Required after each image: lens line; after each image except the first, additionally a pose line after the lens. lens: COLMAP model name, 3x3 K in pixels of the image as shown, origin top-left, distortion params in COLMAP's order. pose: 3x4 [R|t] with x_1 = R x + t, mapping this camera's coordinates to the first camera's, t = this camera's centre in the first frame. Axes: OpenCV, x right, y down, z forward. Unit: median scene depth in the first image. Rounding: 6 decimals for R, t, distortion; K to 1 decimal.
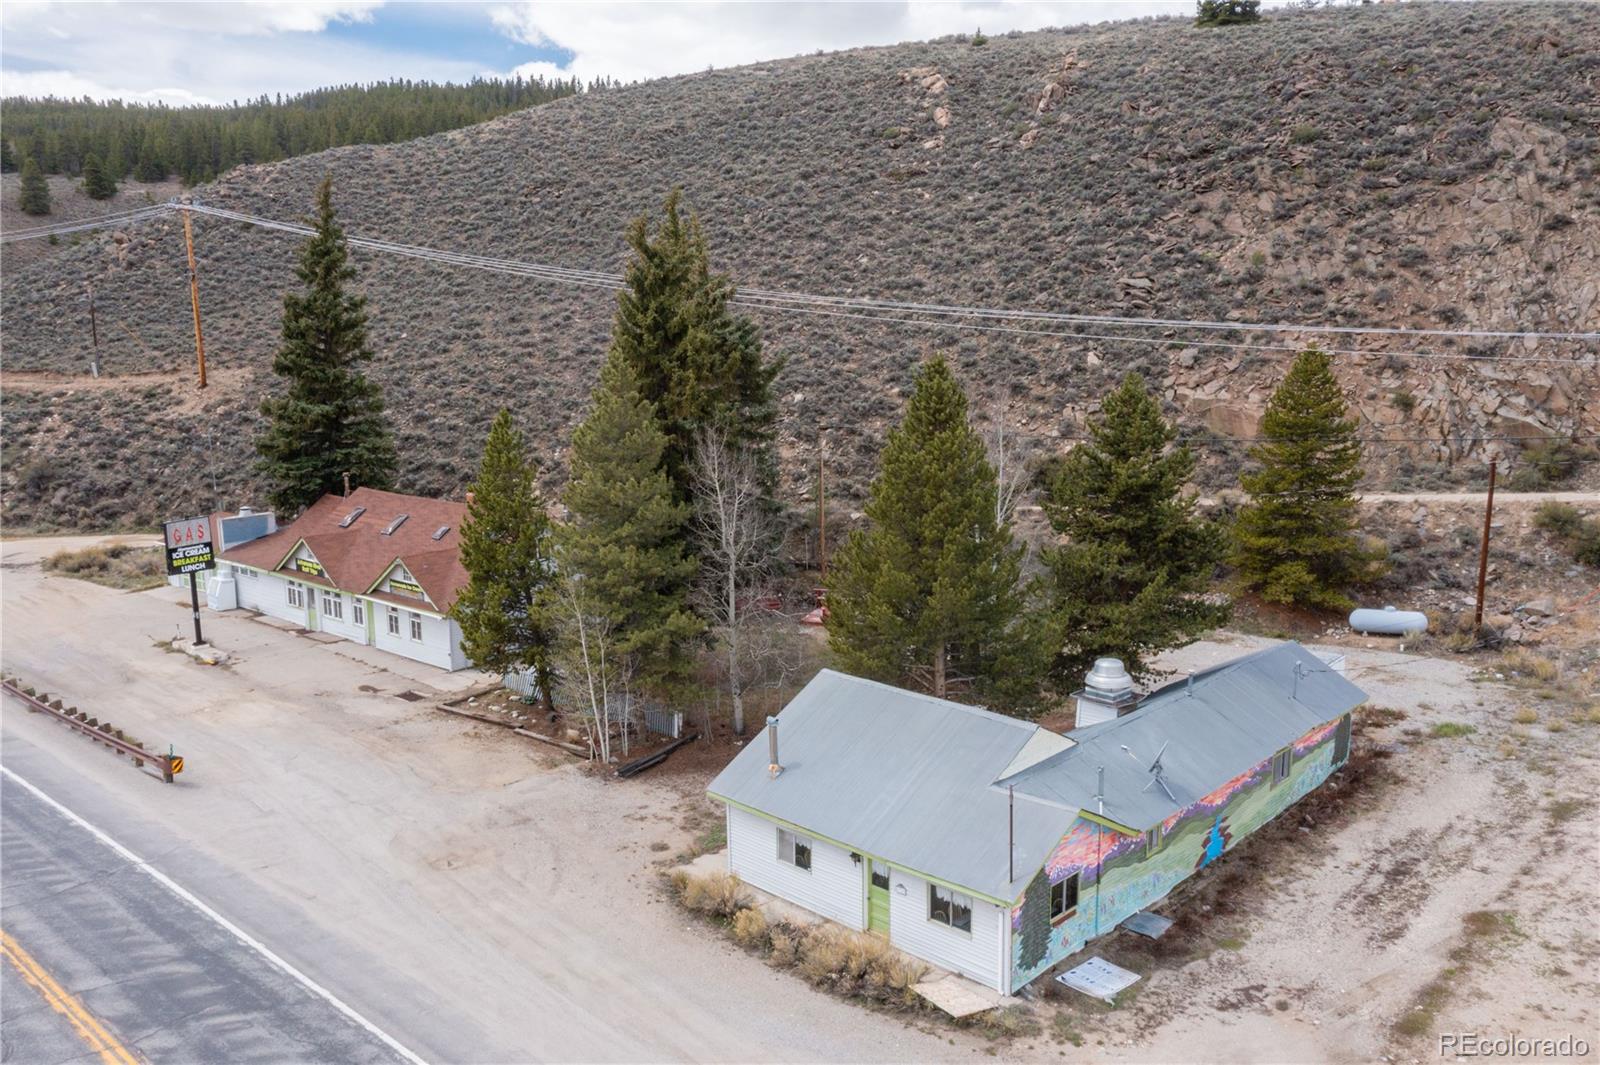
lens RADIAL K [[1270.6, 0, 800.0], [0, 1270.6, 532.5], [0, 0, 1]] dist [-0.005483, 0.009714]
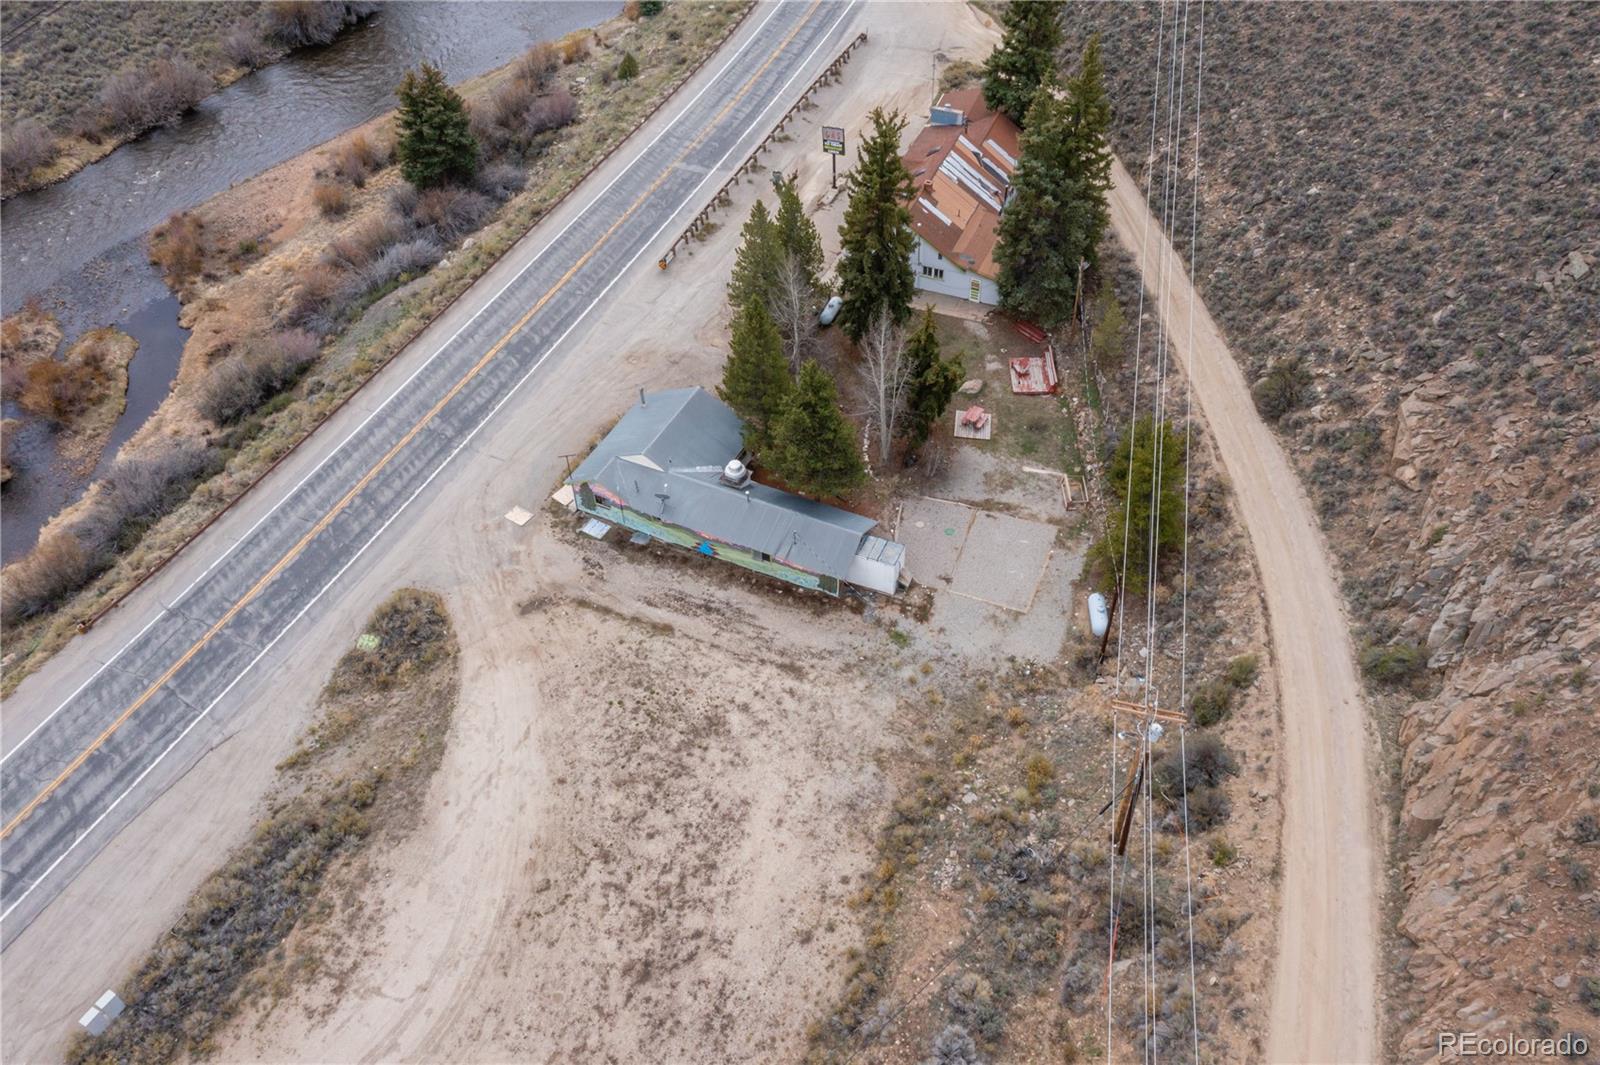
lens RADIAL K [[1270.6, 0, 800.0], [0, 1270.6, 532.5], [0, 0, 1]] dist [-0.005483, 0.009714]
pose [[0.307394, 0.676098, -0.669627, 2.079777], [-0.143974, 0.728642, 0.669591, -1.466061], [0.940628, -0.109420, 0.321321, 0.469679]]
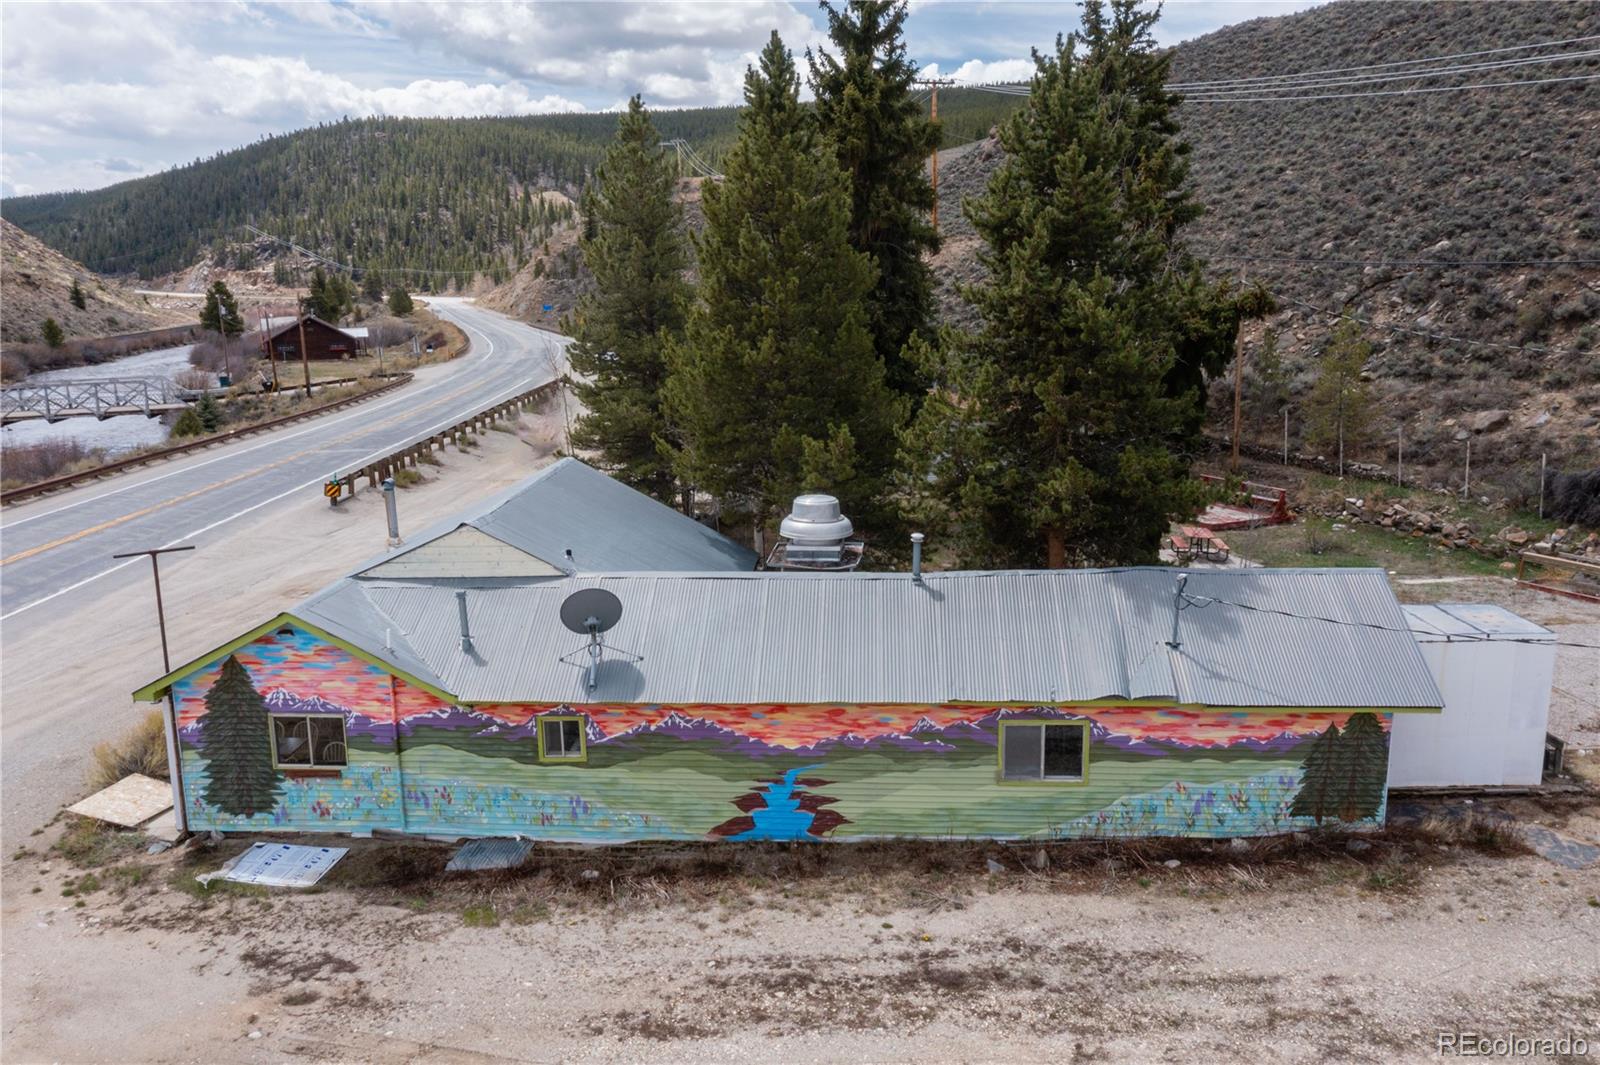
lens RADIAL K [[1270.6, 0, 800.0], [0, 1270.6, 532.5], [0, 0, 1]] dist [-0.005483, 0.009714]
pose [[0.651268, 0.153693, -0.743121, 0.809998], [-0.125073, 0.987623, 0.094648, 0.071338], [0.748470, 0.031303, 0.662429, 0.686142]]
